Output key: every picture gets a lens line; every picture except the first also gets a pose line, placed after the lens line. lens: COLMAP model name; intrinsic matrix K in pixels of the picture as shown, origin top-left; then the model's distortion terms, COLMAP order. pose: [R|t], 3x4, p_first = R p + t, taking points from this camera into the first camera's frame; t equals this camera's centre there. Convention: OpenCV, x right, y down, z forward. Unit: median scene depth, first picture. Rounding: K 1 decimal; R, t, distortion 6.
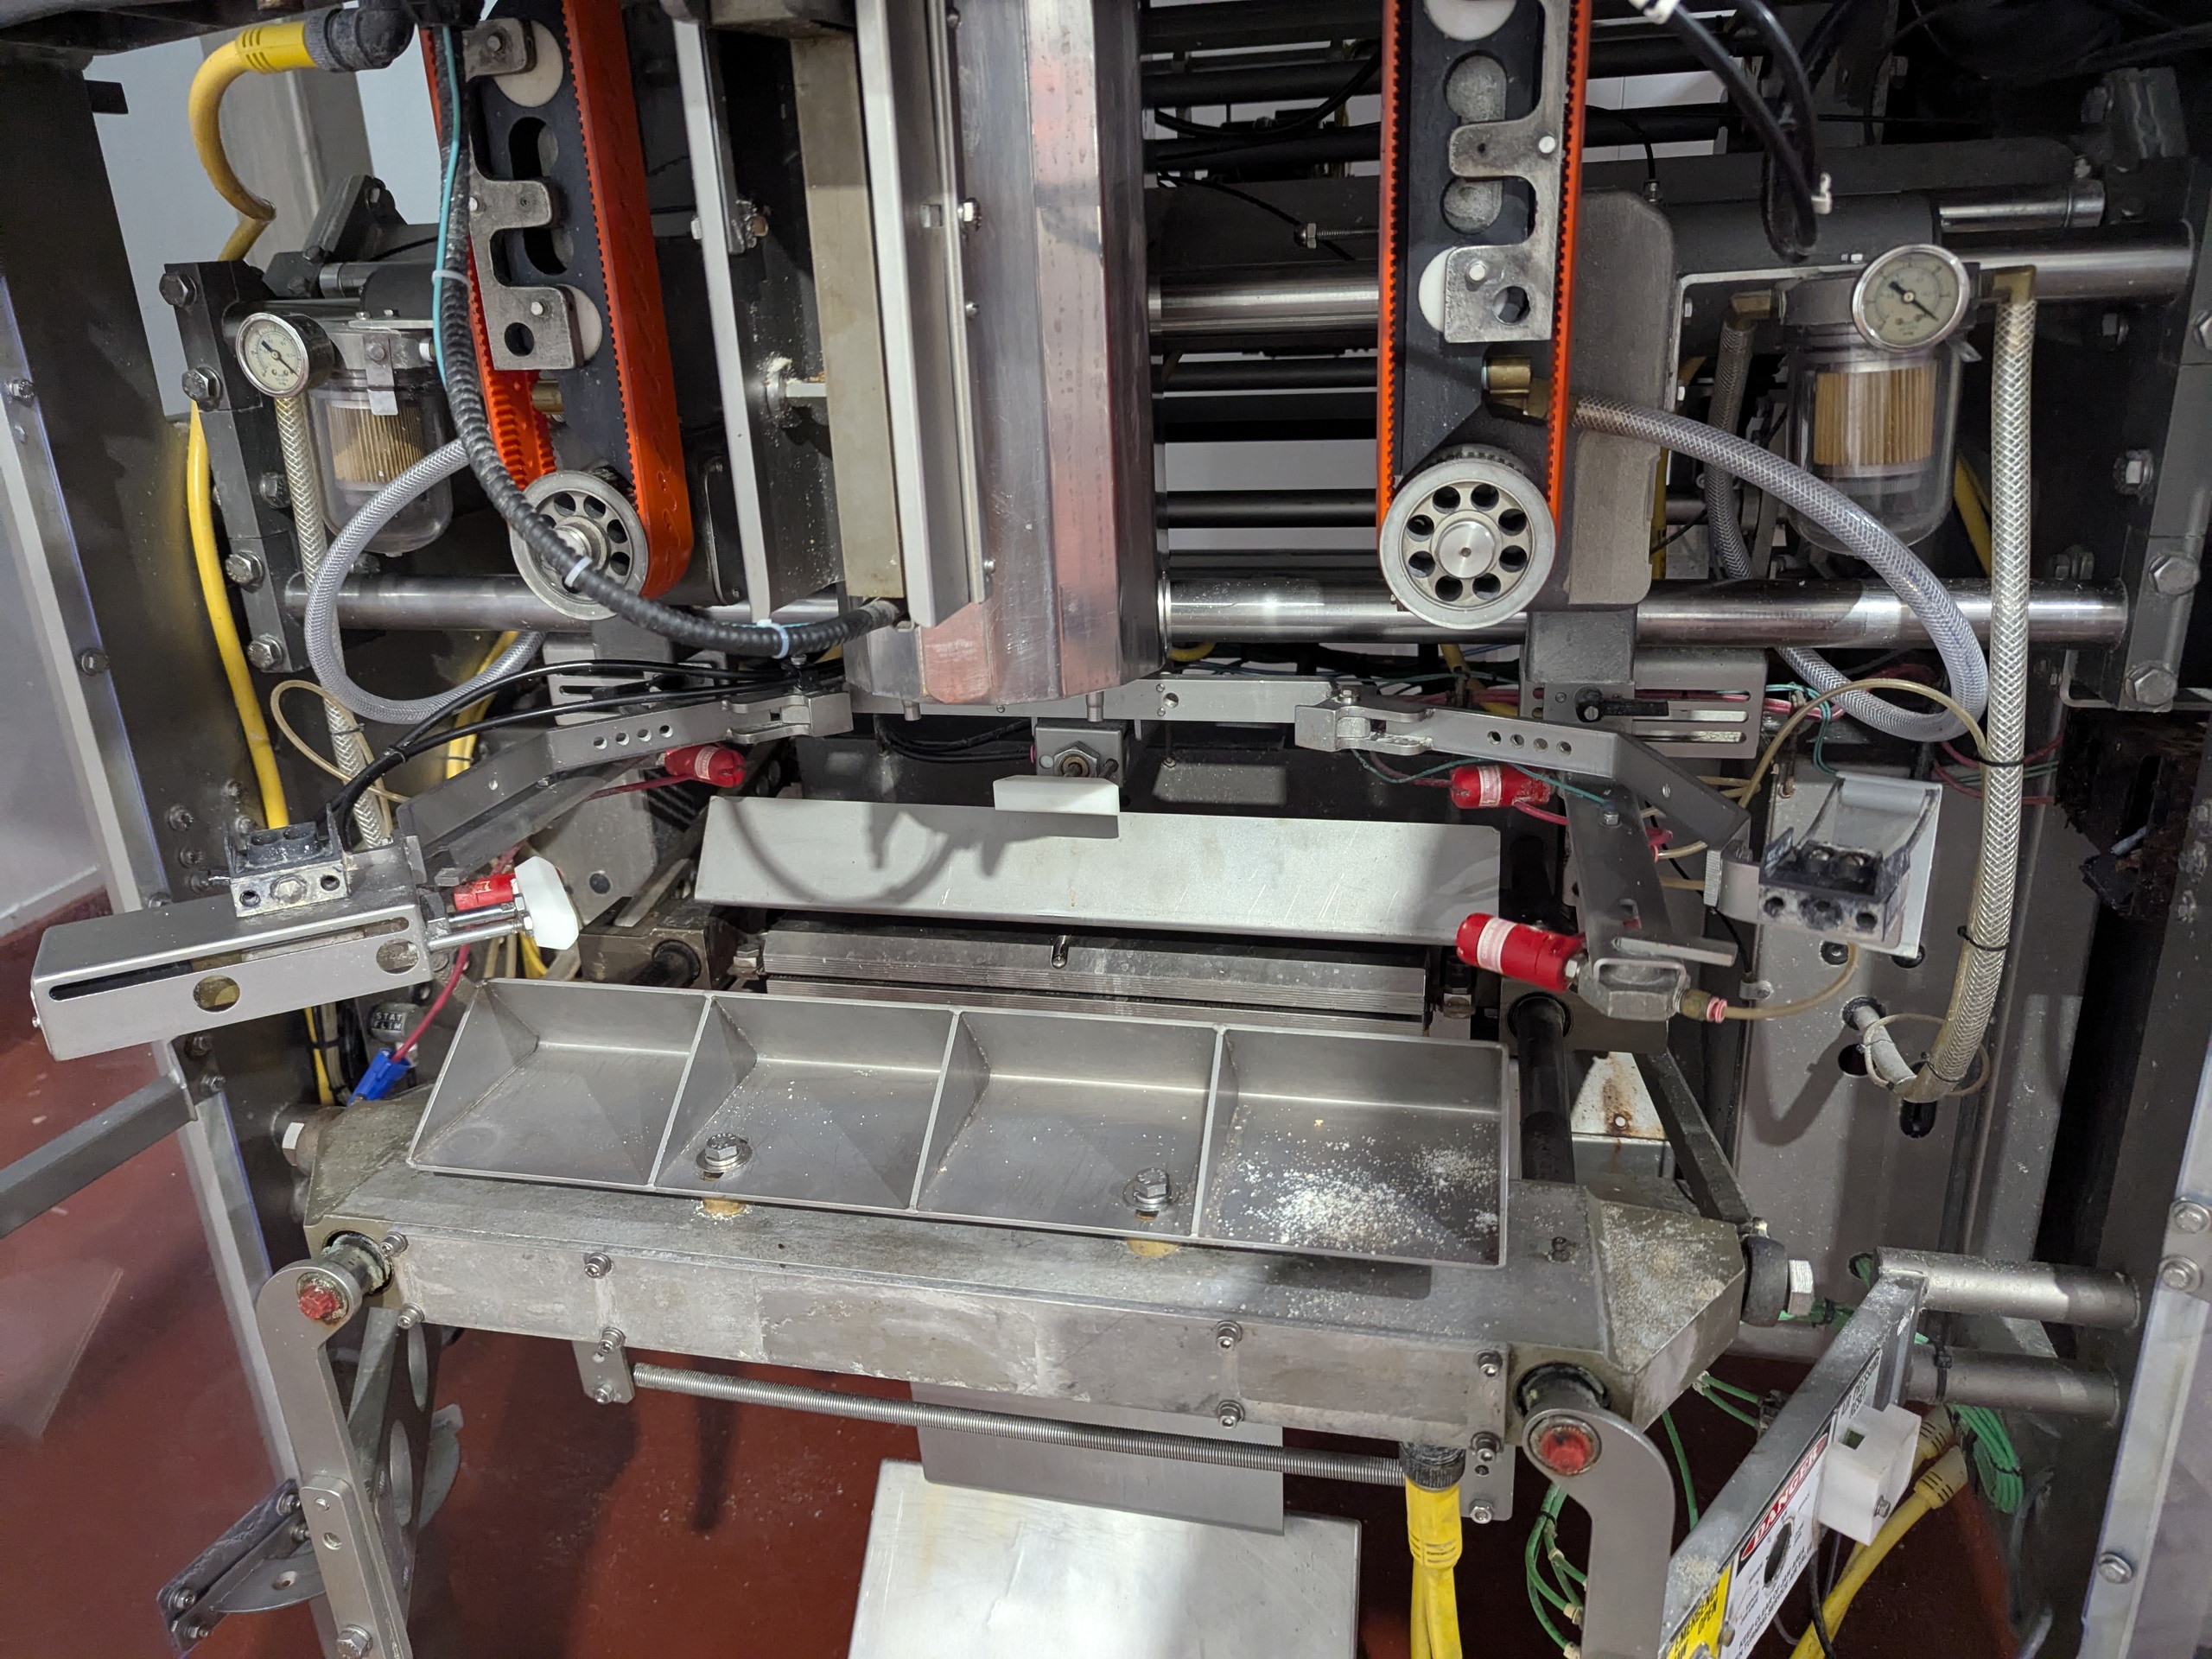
lens RADIAL K [[1566.4, 0, 1097.1], [0, 1566.4, 807.3], [0, 0, 1]] dist [0.063418, -0.066379]
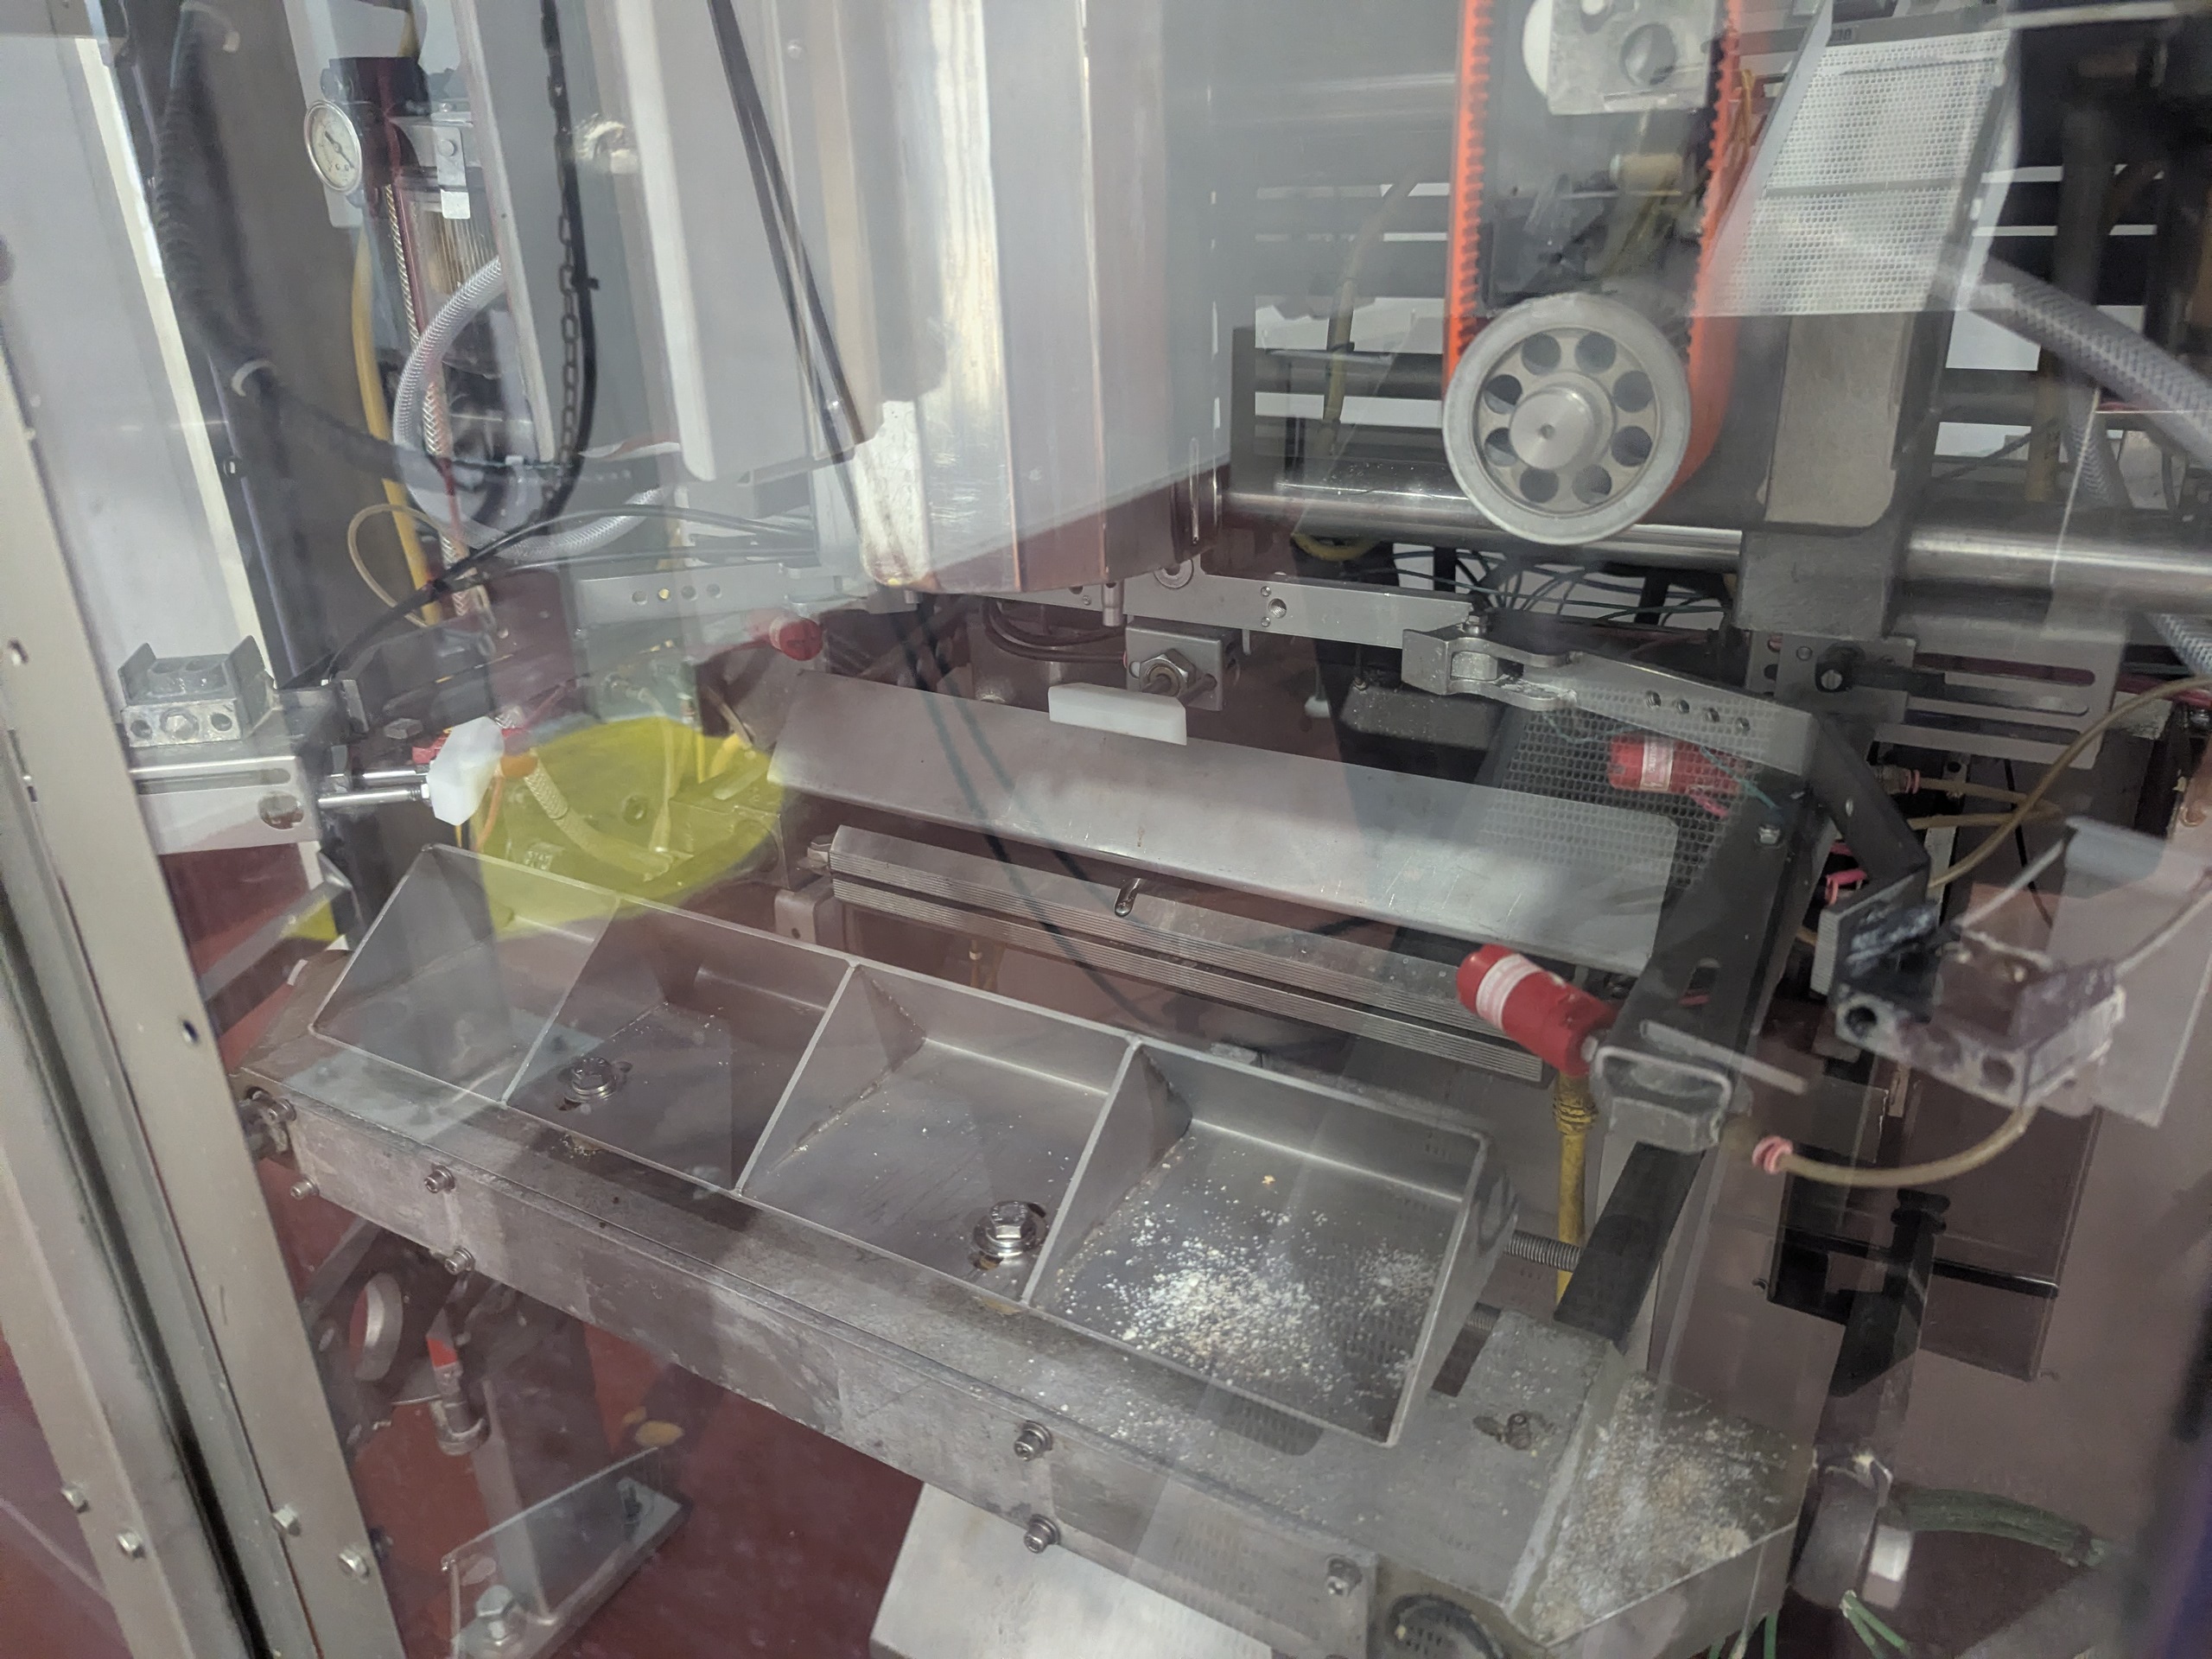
lens RADIAL K [[1550.6, 0, 1107.8], [0, 1550.6, 820.9], [0, 0, 1]] dist [0.056275, -0.049154]
pose [[0.947987, 0.130819, -0.290185, 0.263131], [-0.105999, 0.989352, 0.099731, -0.039113], [0.300142, -0.063784, 0.951760, 0.267519]]
